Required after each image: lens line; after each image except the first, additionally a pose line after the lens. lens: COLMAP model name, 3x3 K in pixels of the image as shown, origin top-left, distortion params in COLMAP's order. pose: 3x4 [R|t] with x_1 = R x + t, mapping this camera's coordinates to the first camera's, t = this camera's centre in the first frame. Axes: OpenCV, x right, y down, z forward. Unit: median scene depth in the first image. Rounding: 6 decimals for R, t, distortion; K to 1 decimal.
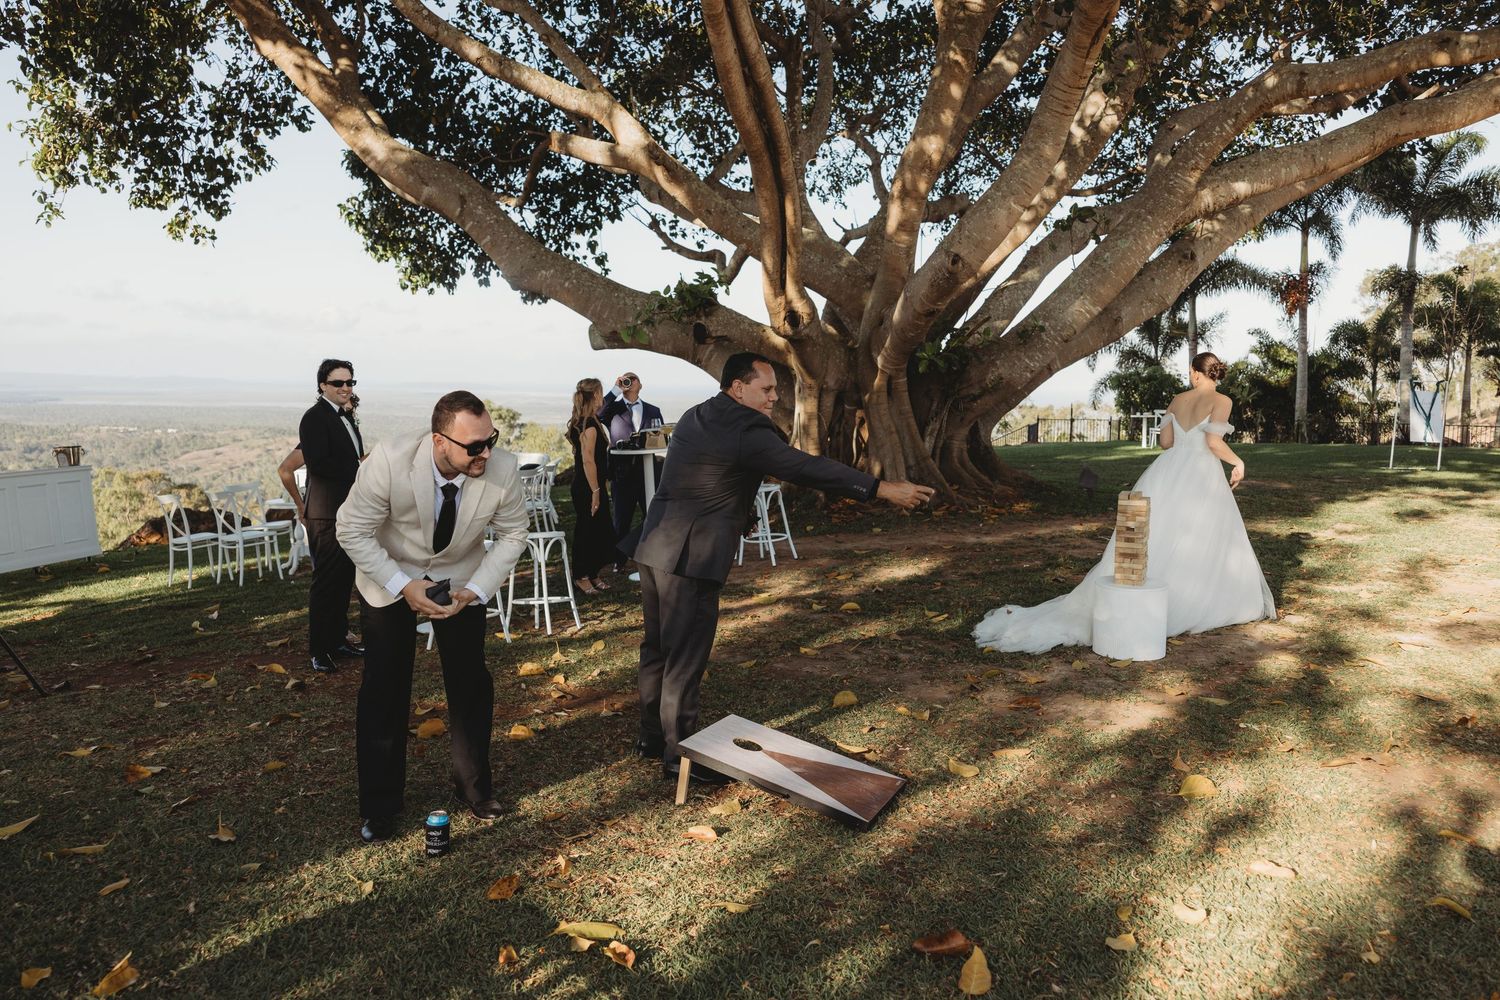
lens RADIAL K [[1172.1, 0, 752.4], [0, 1172.1, 493.5], [0, 0, 1]] dist [0.015176, 0.001259]
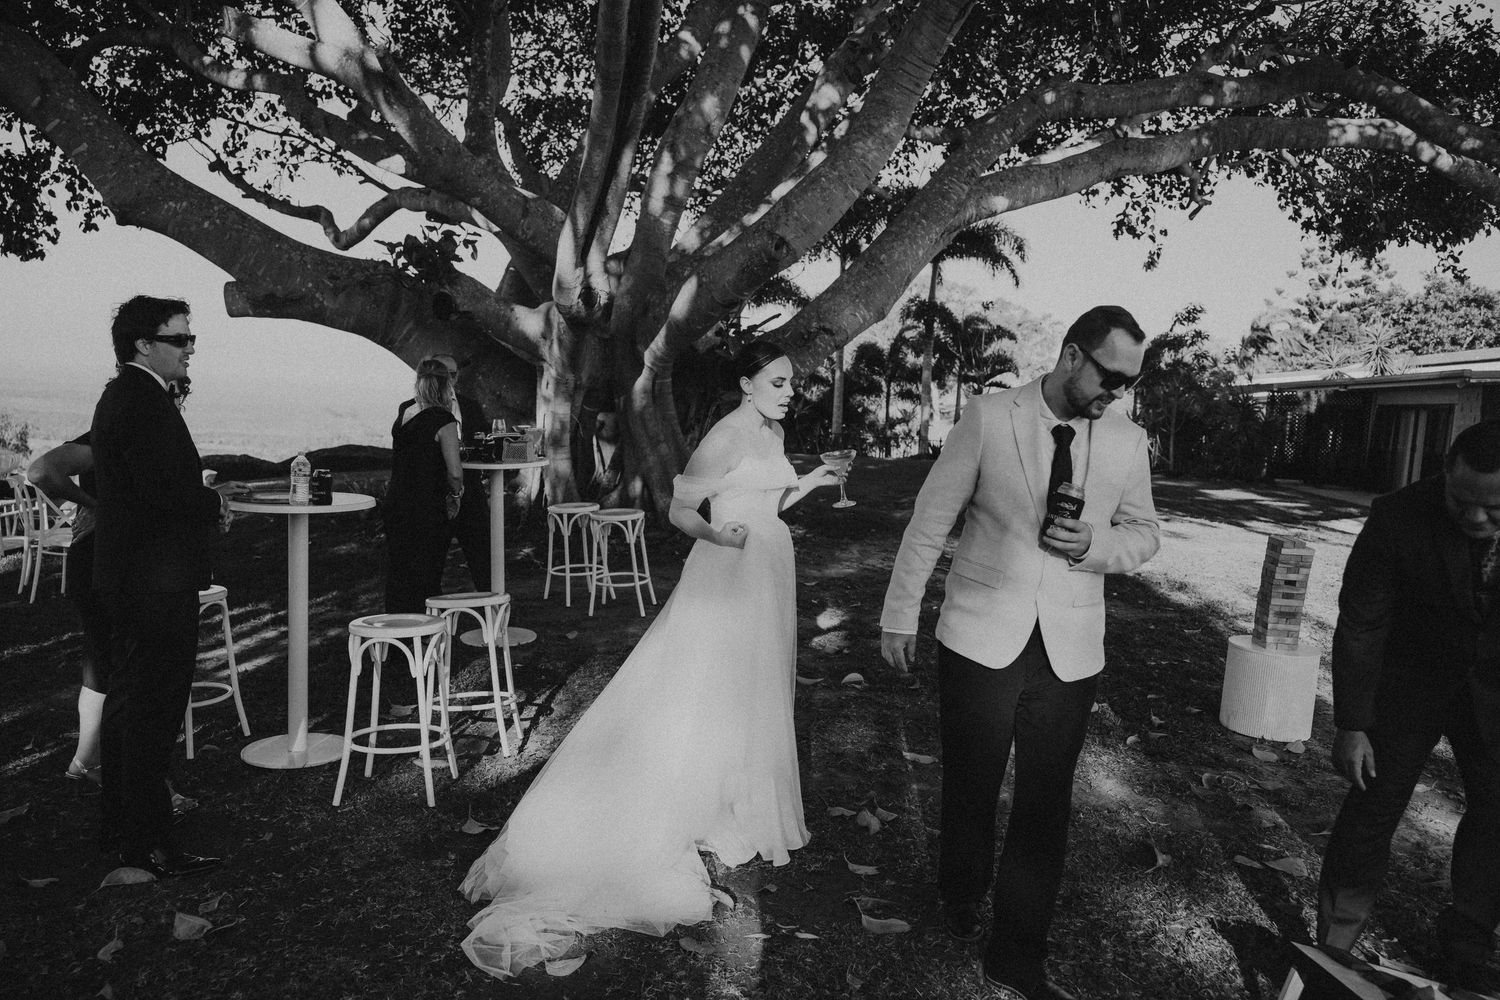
lens RADIAL K [[1172.1, 0, 751.4], [0, 1172.1, 497.2], [0, 0, 1]] dist [0.015176, 0.001259]
pose [[0.900720, 0.009187, 0.434303, -0.090634], [-0.010957, 0.999939, 0.001572, -0.006516], [-0.434262, -0.006175, 0.900766, 0.099219]]
